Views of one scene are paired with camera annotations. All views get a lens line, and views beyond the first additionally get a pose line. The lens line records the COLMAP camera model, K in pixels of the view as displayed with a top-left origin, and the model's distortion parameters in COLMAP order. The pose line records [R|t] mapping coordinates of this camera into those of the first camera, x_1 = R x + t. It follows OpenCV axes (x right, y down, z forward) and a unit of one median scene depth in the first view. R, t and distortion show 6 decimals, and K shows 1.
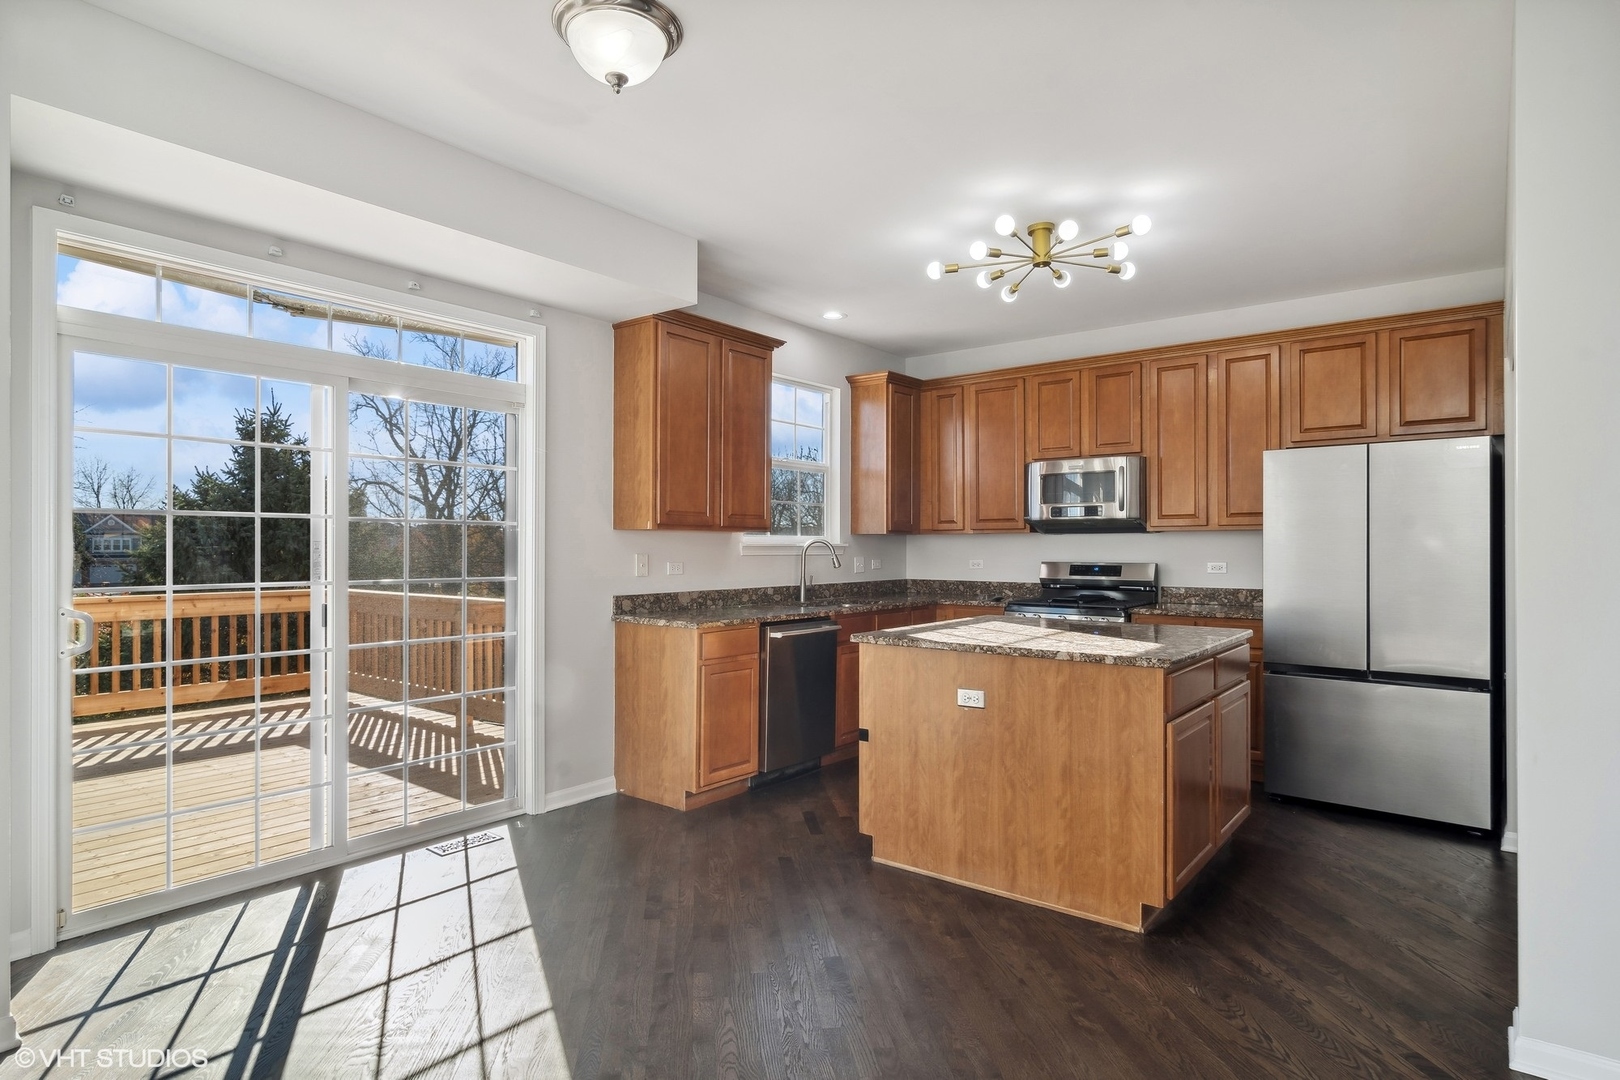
lens RADIAL K [[874.7, 0, 805.9], [0, 874.7, 545.2], [0, 0, 1]] dist [-0.002057, -0.000584]
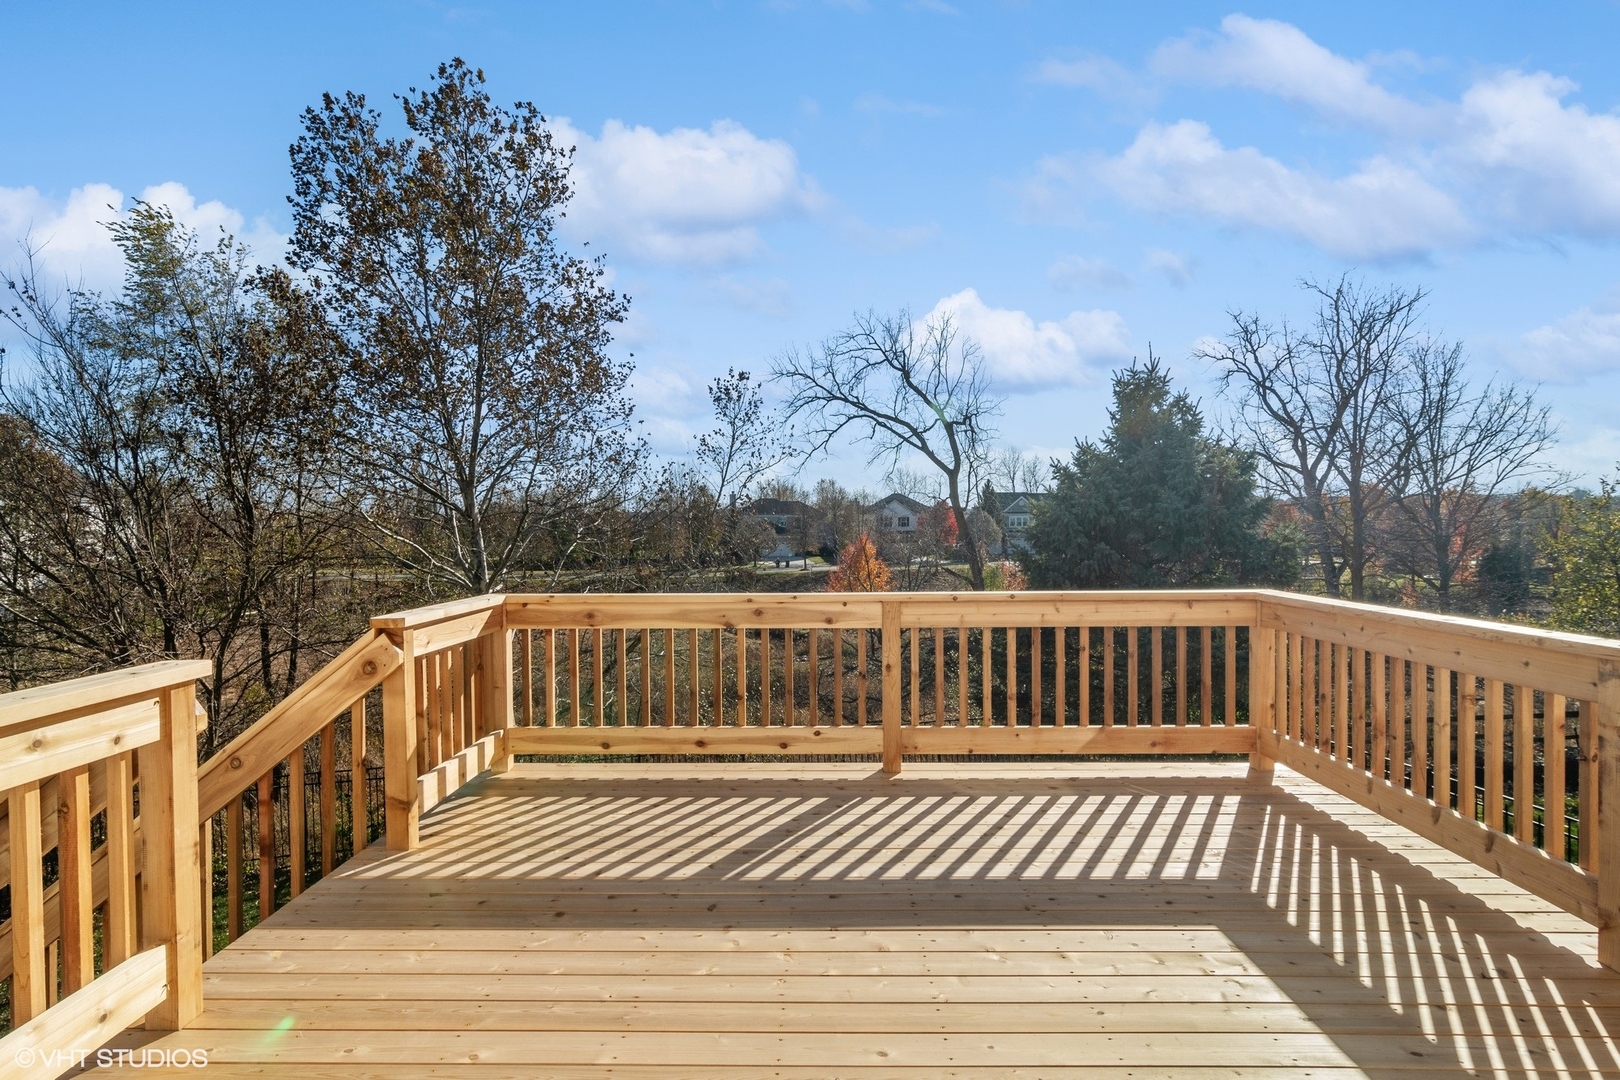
lens RADIAL K [[835.4, 0, 810.0], [0, 835.4, 540.0], [0, 0, 1]] dist [-0.001185, -0.000357]
pose [[0.599675, 0.009245, -0.800190, -0.142742], [0.010257, 0.999762, 0.019237, 0.000506], [0.800178, -0.019743, 0.599437, 0.220391]]
